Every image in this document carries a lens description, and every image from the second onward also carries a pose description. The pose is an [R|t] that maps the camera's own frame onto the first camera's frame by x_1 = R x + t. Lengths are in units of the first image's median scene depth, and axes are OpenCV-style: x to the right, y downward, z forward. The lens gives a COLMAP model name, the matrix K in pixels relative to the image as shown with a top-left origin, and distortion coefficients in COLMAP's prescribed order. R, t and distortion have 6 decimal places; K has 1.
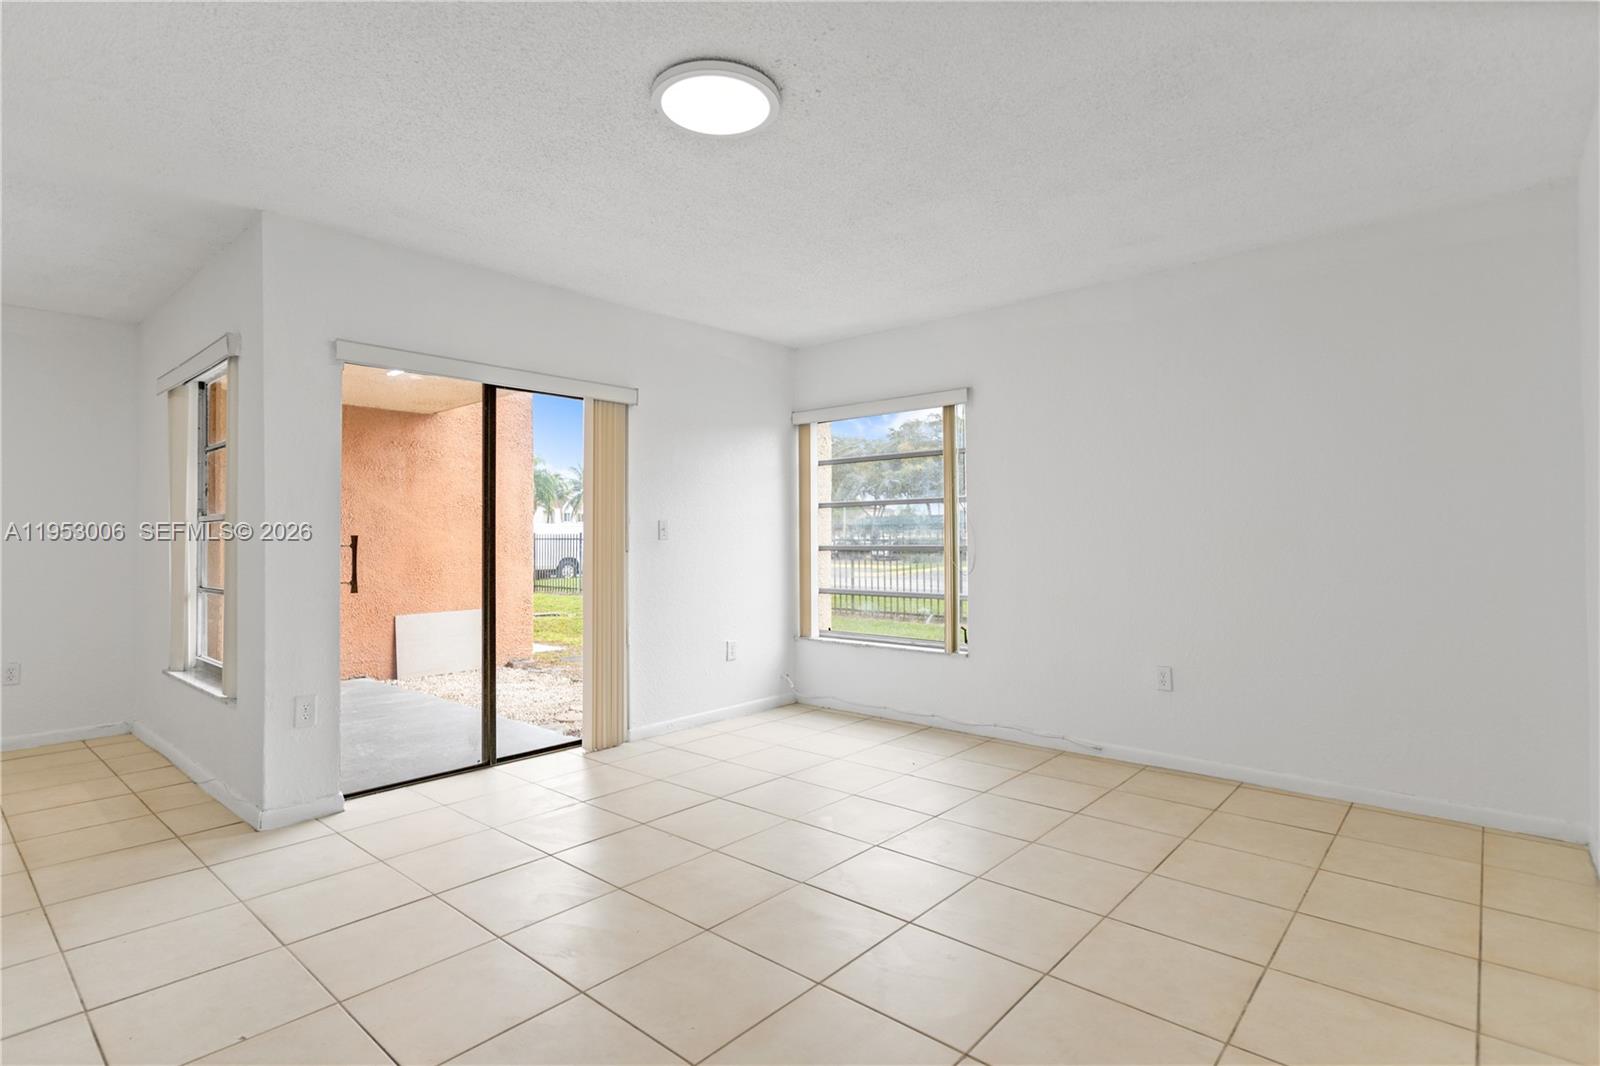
lens RADIAL K [[777.5, 0, 798.9], [0, 777.5, 550.4], [0, 0, 1]] dist [0.000613, 0.000640]
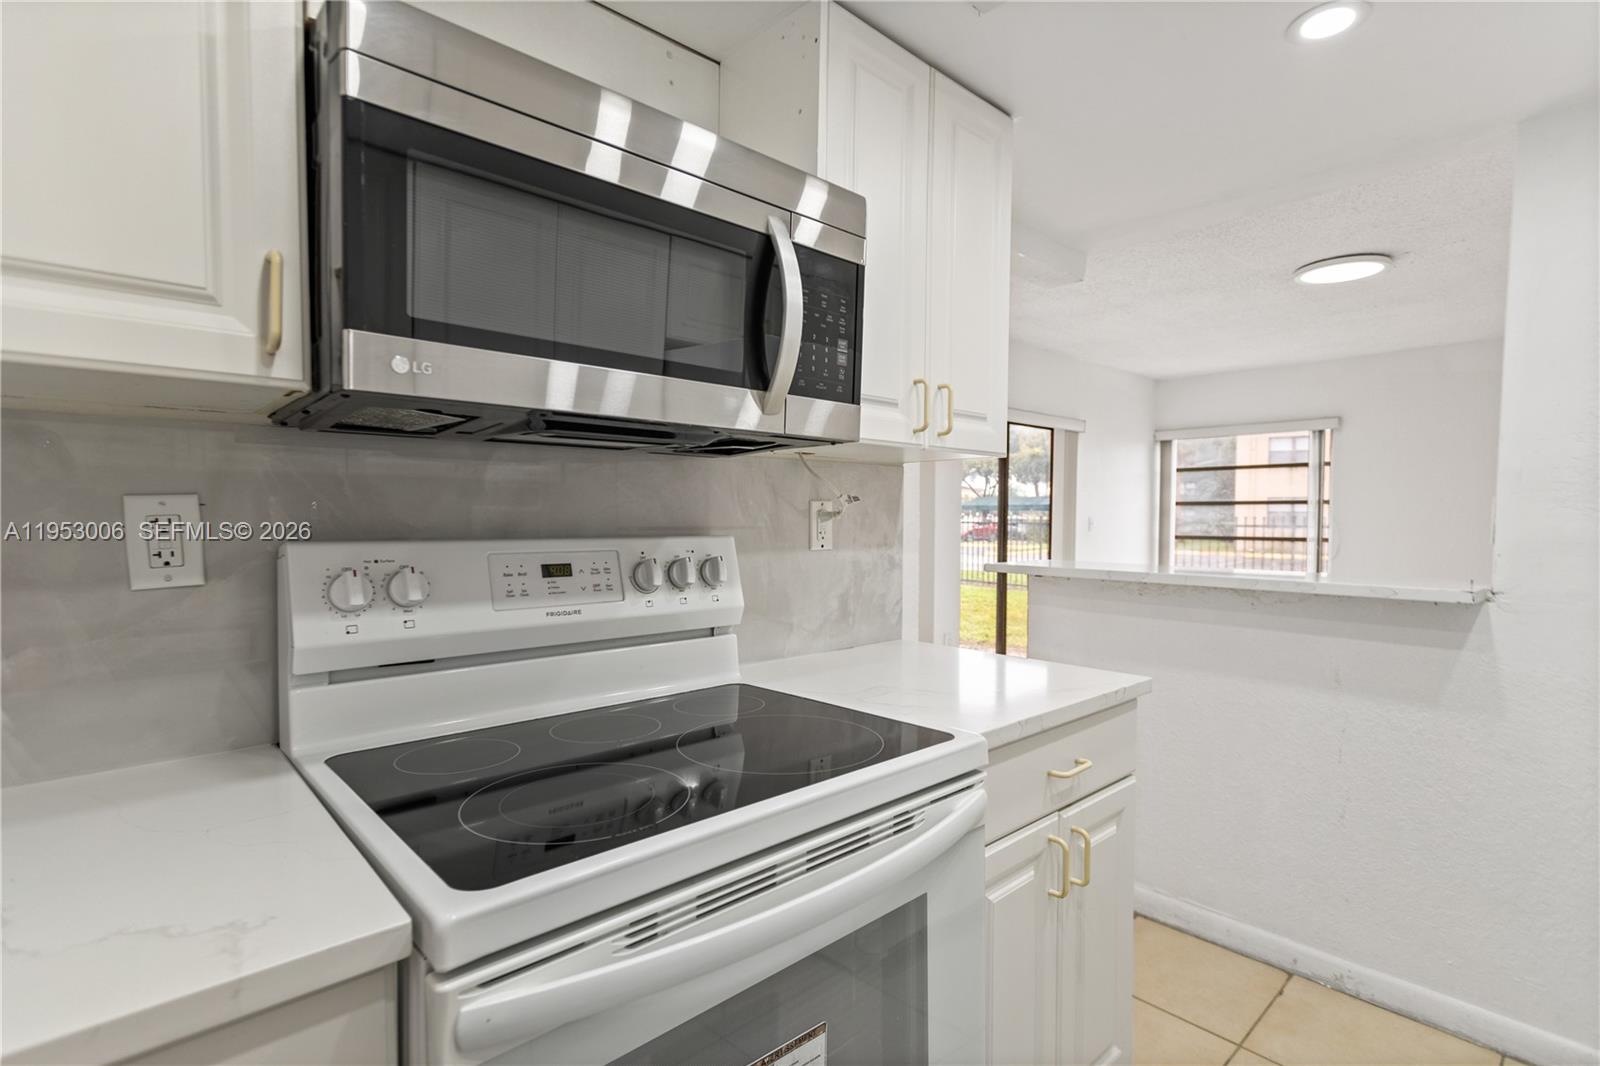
lens RADIAL K [[777.5, 0, 815.5], [0, 777.5, 526.5], [0, 0, 1]] dist [0.000613, 0.000640]
pose [[0.996016, 0.008030, -0.088808, -0.308458], [-0.008184, 0.999966, -0.001379, -0.013088], [0.088794, 0.002100, 0.996048, -0.200532]]
